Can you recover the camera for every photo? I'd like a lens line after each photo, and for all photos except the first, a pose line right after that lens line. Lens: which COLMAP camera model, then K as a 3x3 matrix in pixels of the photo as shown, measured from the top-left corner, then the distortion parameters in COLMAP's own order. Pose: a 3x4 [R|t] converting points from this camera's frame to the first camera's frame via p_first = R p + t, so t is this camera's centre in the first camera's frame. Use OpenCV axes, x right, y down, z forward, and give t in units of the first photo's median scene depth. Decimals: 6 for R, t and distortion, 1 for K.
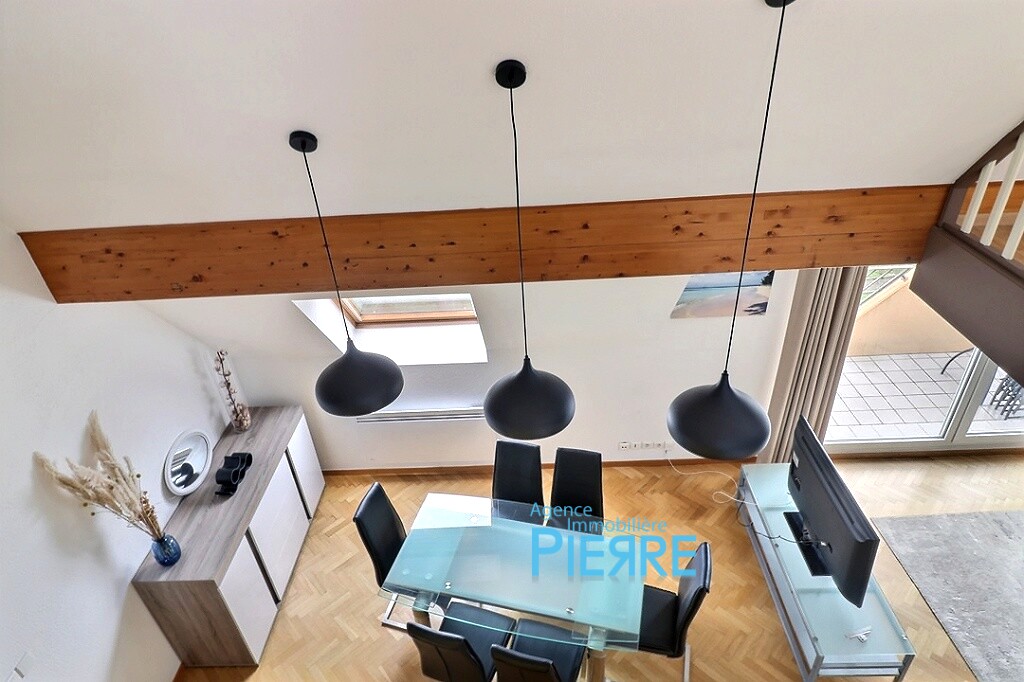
lens RADIAL K [[611.3, 0, 514.1], [0, 611.3, 339.3], [0, 0, 1]] dist [0.003060, 0.000509]
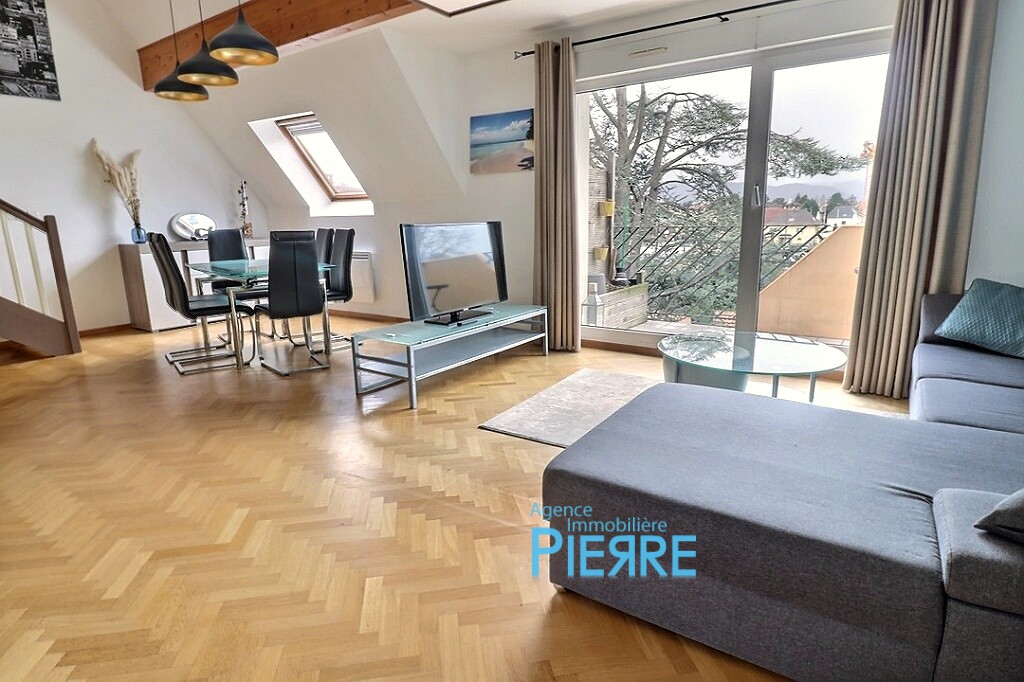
lens RADIAL K [[550.2, 0, 507.0], [0, 550.2, 335.8], [0, 0, 1]] dist [-0.000977, -0.008940]
pose [[0.822649, 0.156312, -0.546640, 1.005556], [-0.327630, 0.916108, -0.231094, 0.514191], [0.464659, 0.369205, 0.804848, 0.260606]]
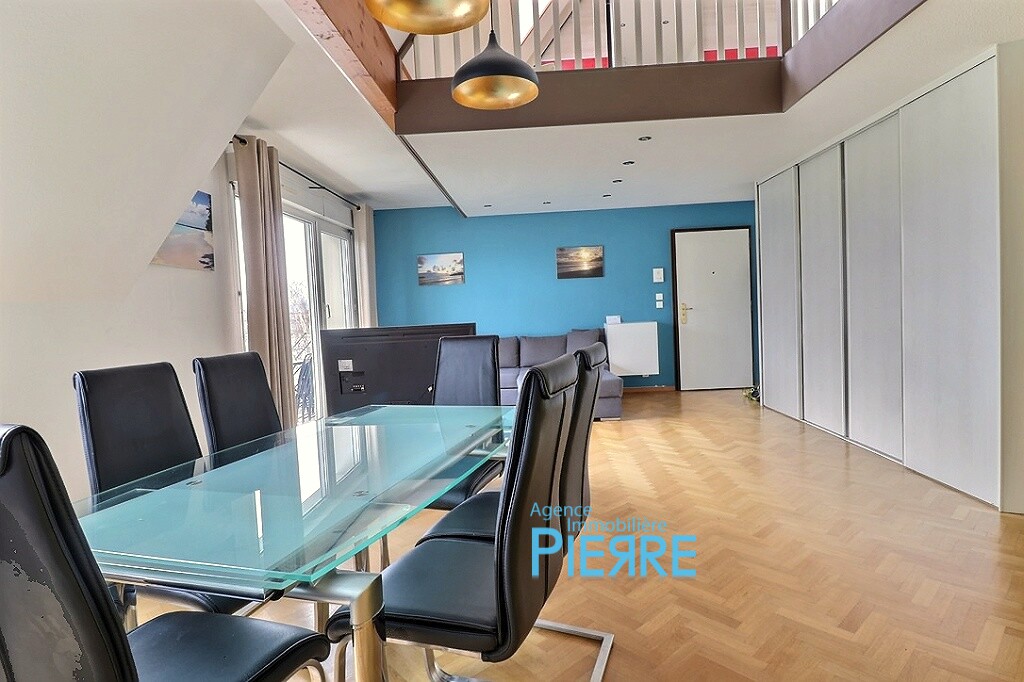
lens RADIAL K [[550.2, 0, 515.6], [0, 550.2, 336.3], [0, 0, 1]] dist [-0.000977, -0.008940]
pose [[0.030403, -0.000946, 0.999537, -0.377426], [0.572139, 0.819988, -0.016627, 0.305803], [-0.819593, 0.572379, 0.025471, 0.690875]]
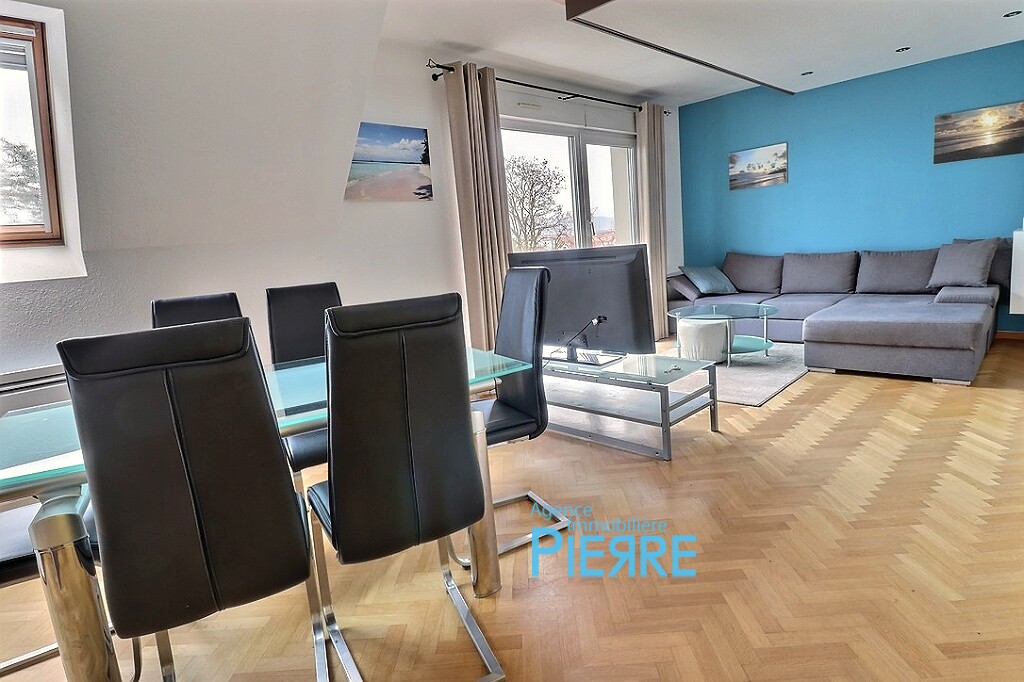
lens RADIAL K [[550.2, 0, 512.9], [0, 550.2, 337.5], [0, 0, 1]] dist [-0.000977, -0.008940]
pose [[0.708133, -0.125977, 0.694750, -0.142275], [0.417701, 0.868053, -0.268347, 0.450102], [-0.569274, 0.480223, 0.667318, 0.453354]]
